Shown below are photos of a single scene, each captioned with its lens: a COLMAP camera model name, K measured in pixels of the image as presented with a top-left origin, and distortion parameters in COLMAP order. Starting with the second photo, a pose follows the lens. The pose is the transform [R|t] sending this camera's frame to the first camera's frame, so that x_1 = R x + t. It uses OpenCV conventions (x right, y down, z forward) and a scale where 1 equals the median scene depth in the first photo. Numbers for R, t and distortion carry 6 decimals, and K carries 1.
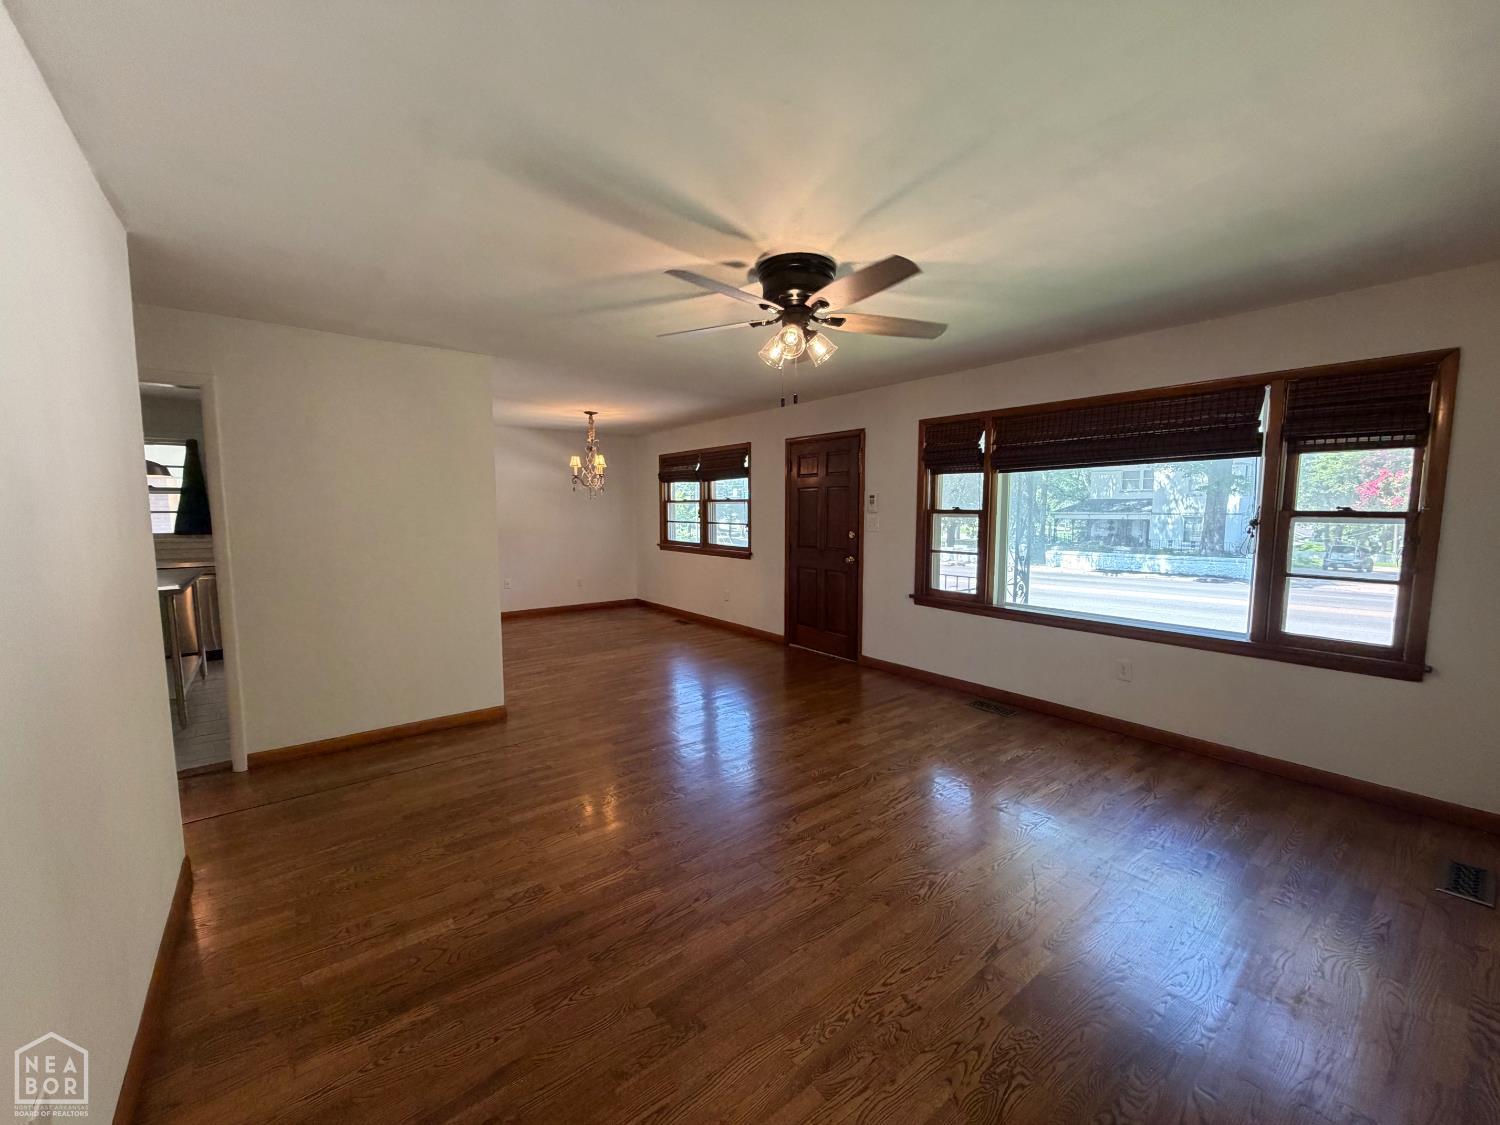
lens RADIAL K [[598.1, 0, 744.7], [0, 598.1, 562.9], [0, 0, 1]] dist [-0.001992, 0.000044]
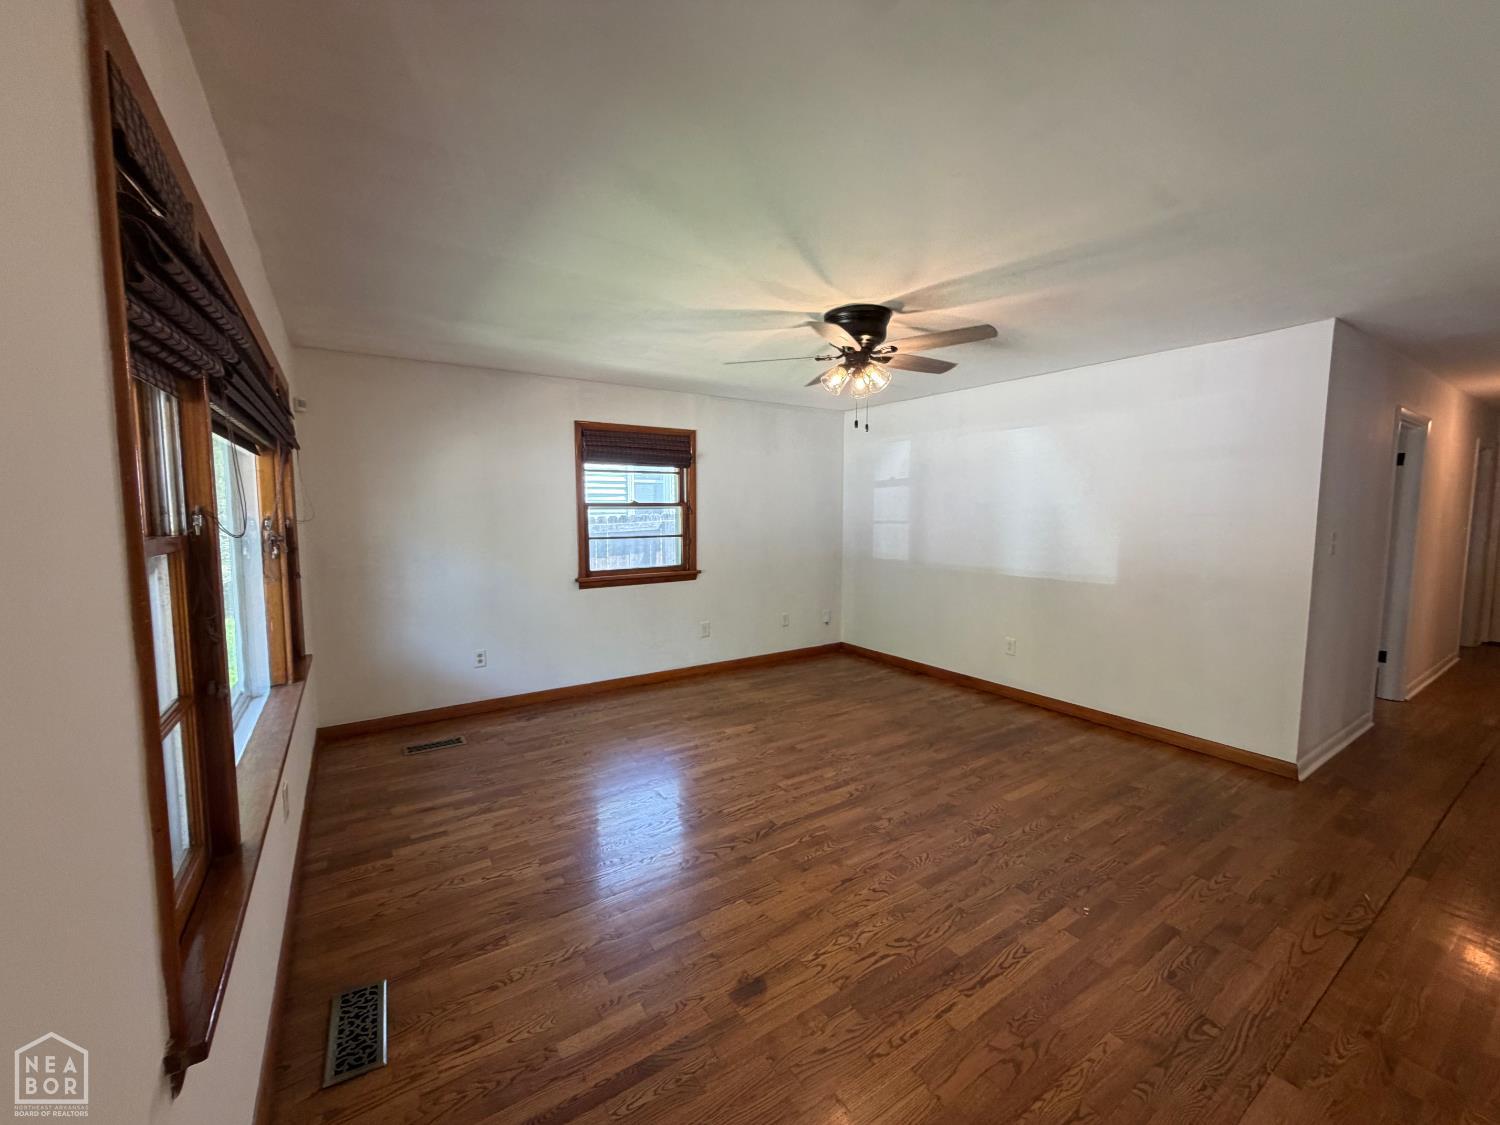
lens RADIAL K [[598.1, 0, 744.7], [0, 598.1, 562.9], [0, 0, 1]] dist [-0.001992, 0.000044]
pose [[-0.997030, 0.002236, 0.076979, 0.209555], [0.016003, 0.983775, 0.178694, -0.214438], [-0.075330, 0.179395, -0.980889, 2.175787]]
